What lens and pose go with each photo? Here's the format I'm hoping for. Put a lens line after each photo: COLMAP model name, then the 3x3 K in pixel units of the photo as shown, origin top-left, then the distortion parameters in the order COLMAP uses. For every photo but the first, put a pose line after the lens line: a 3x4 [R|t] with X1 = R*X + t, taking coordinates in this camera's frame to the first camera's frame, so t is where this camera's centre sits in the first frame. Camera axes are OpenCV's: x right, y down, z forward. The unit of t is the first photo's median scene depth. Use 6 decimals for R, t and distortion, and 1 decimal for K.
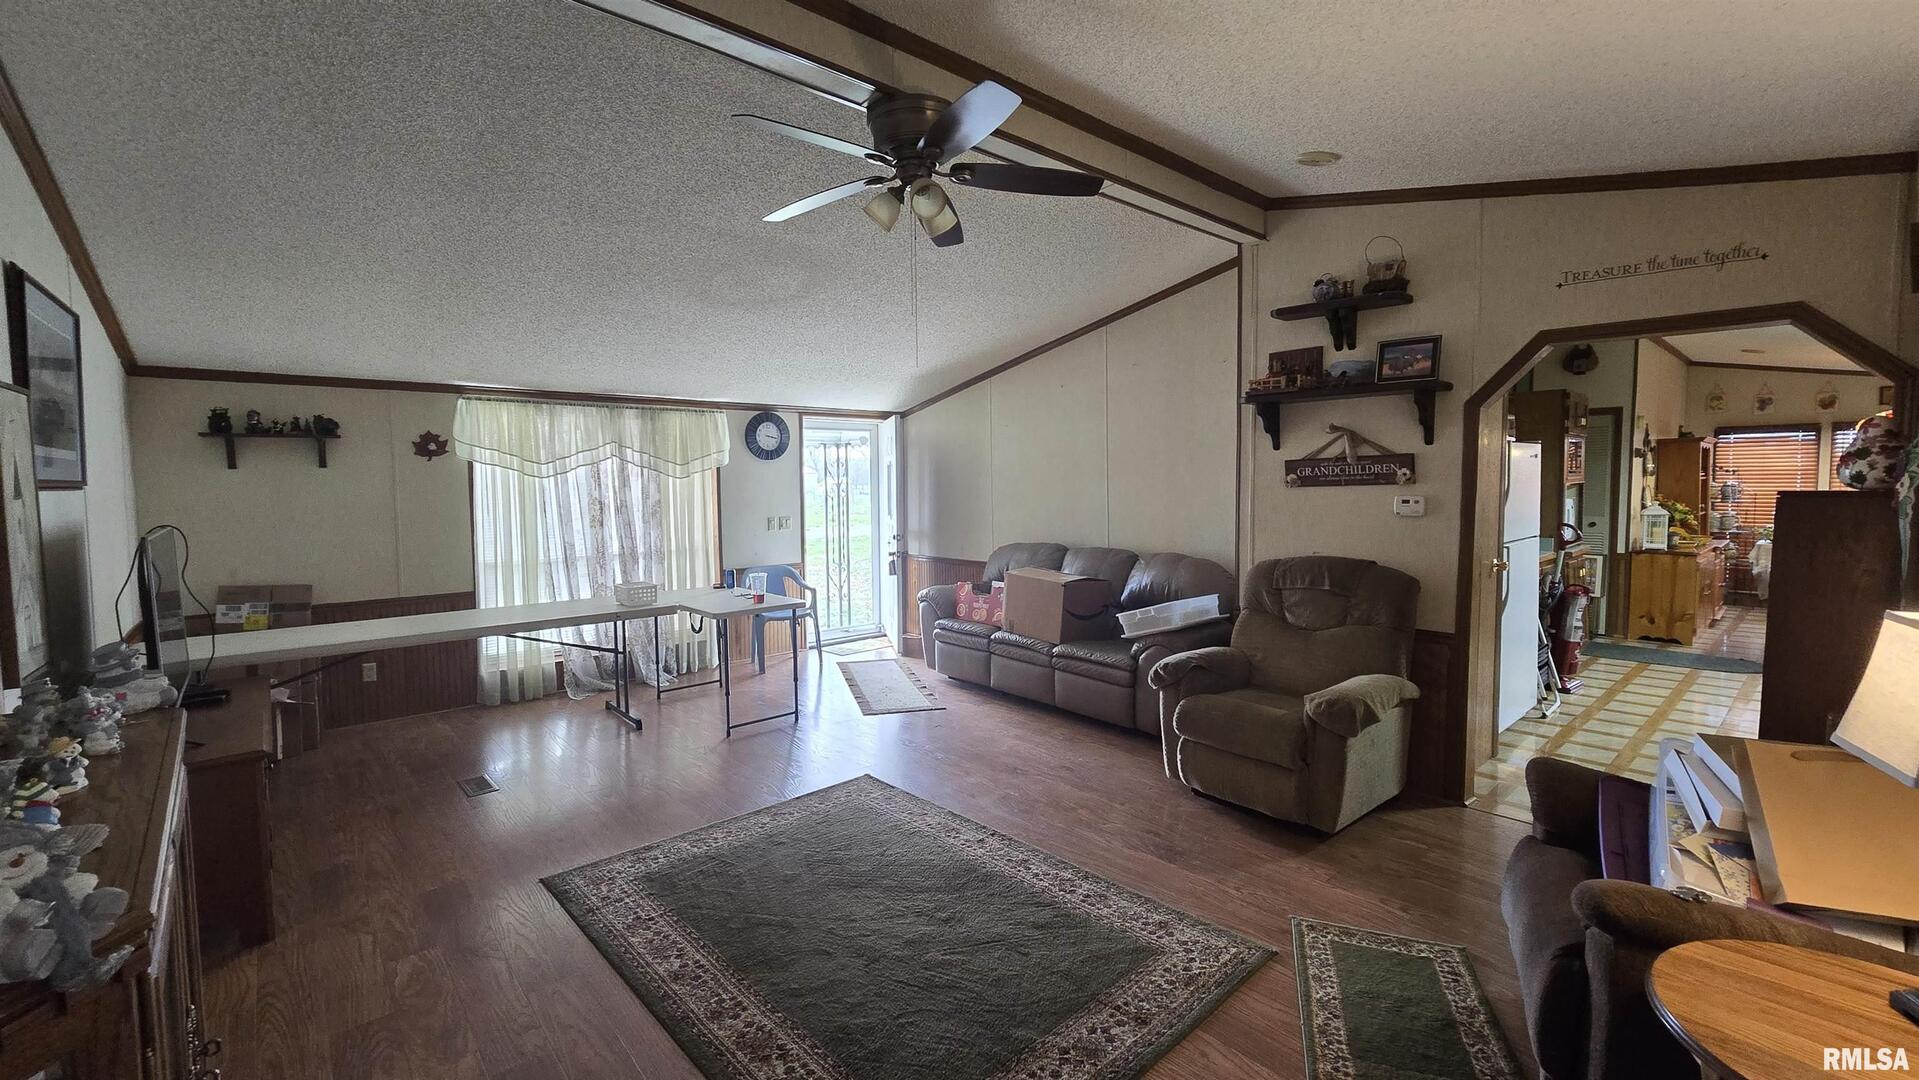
lens RADIAL K [[790.5, 0, 964.0], [0, 790.5, 525.3], [0, 0, 1]] dist [-0.002199, 0.000116]
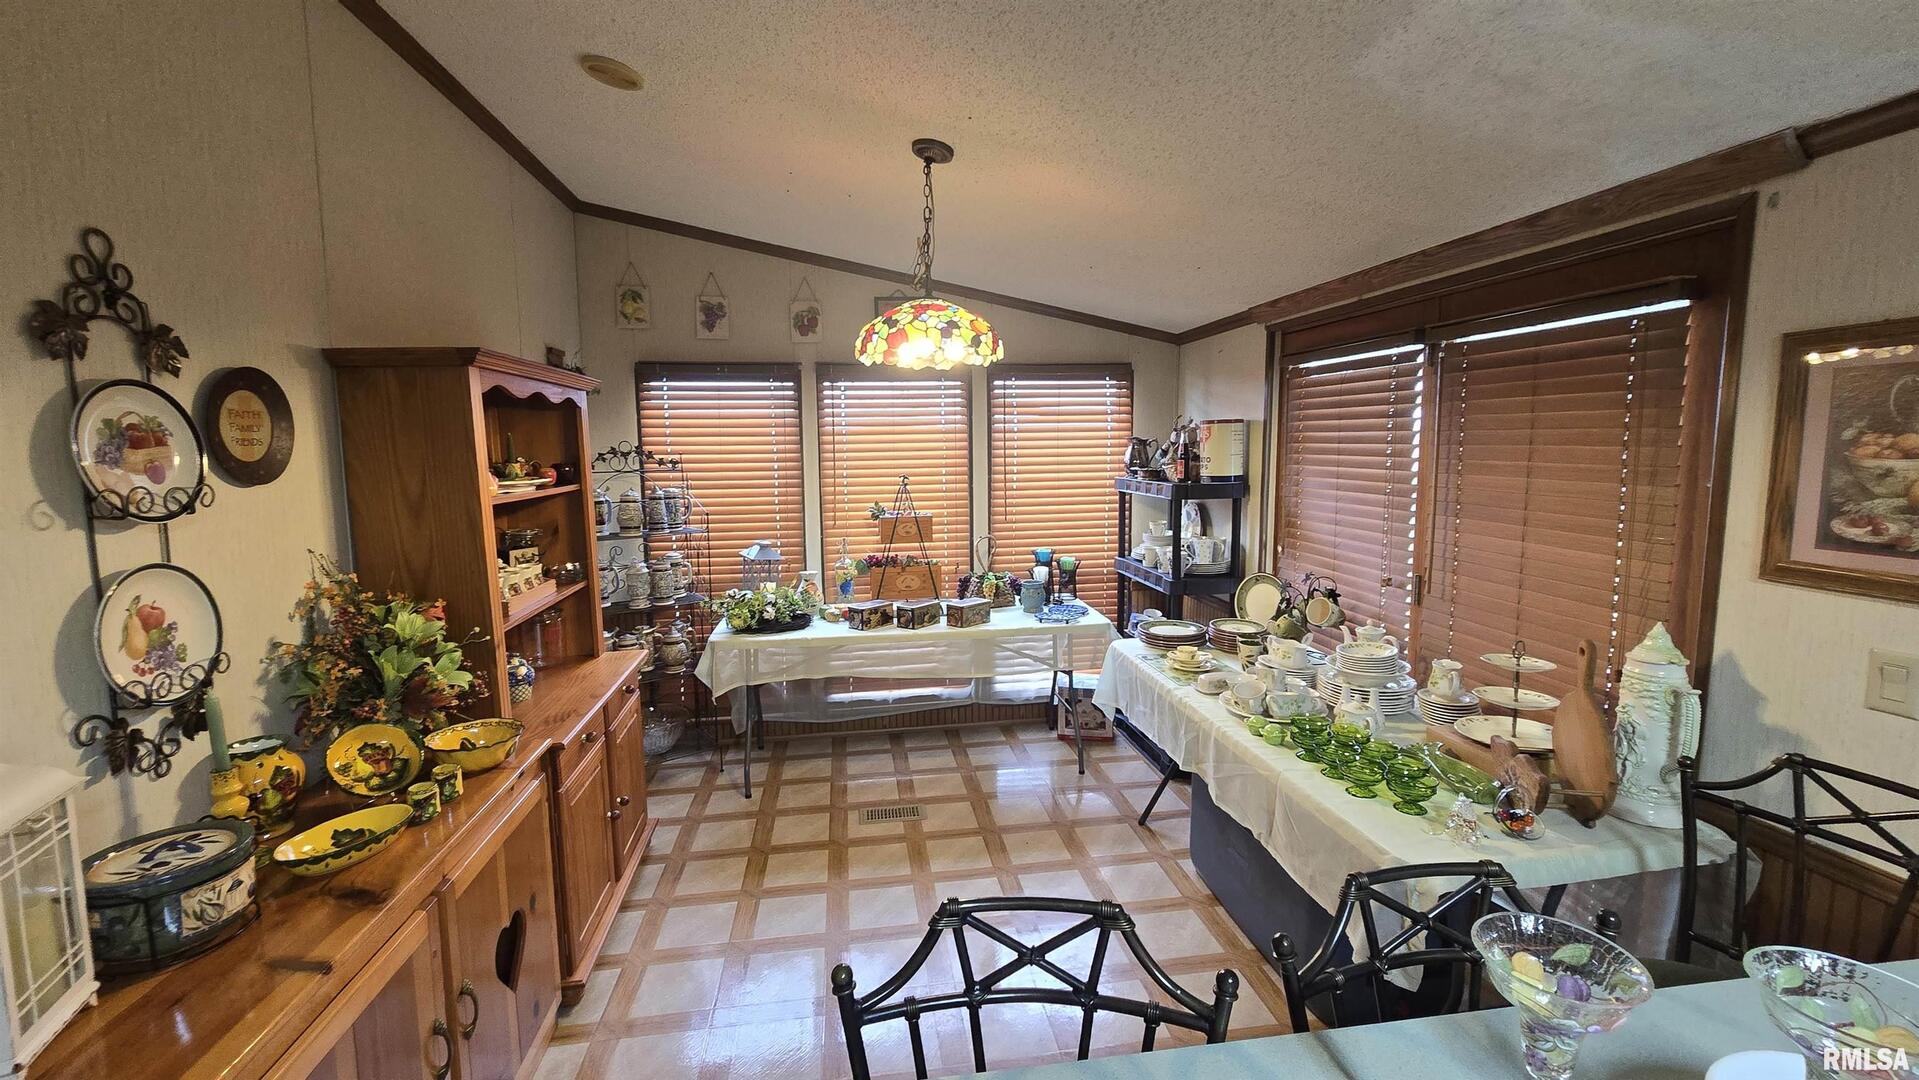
lens RADIAL K [[790.5, 0, 964.0], [0, 790.5, 525.3], [0, 0, 1]] dist [-0.002199, 0.000116]
pose [[0.543301, -0.082624, 0.835463, 0.860867], [0.053071, 0.996535, 0.064041, -0.066126], [-0.837859, 0.009545, 0.545803, 0.770735]]
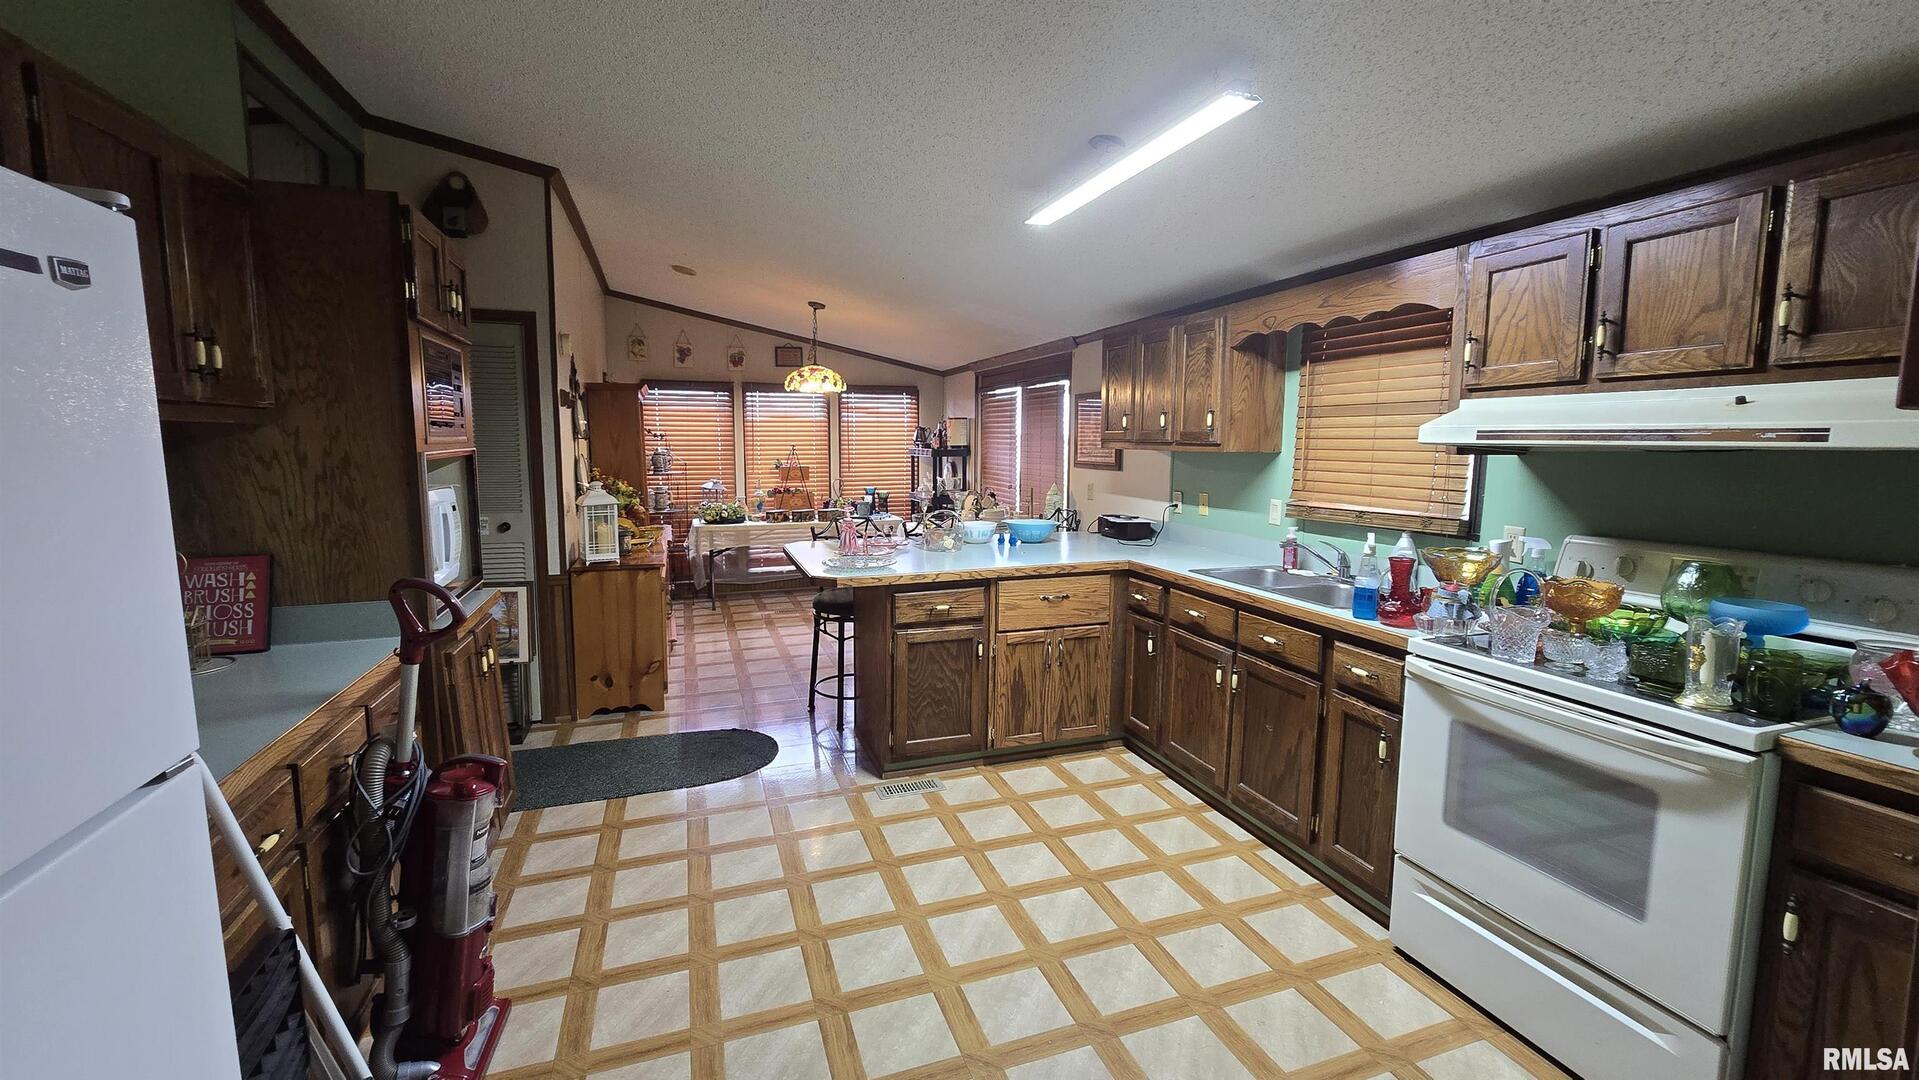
lens RADIAL K [[790.5, 0, 964.0], [0, 790.5, 525.3], [0, 0, 1]] dist [-0.002199, 0.000116]
pose [[0.373475, -0.086659, 0.923583, 0.420462], [0.046034, 0.996132, 0.074850, -0.029143], [-0.926497, 0.014562, 0.376020, 0.512901]]
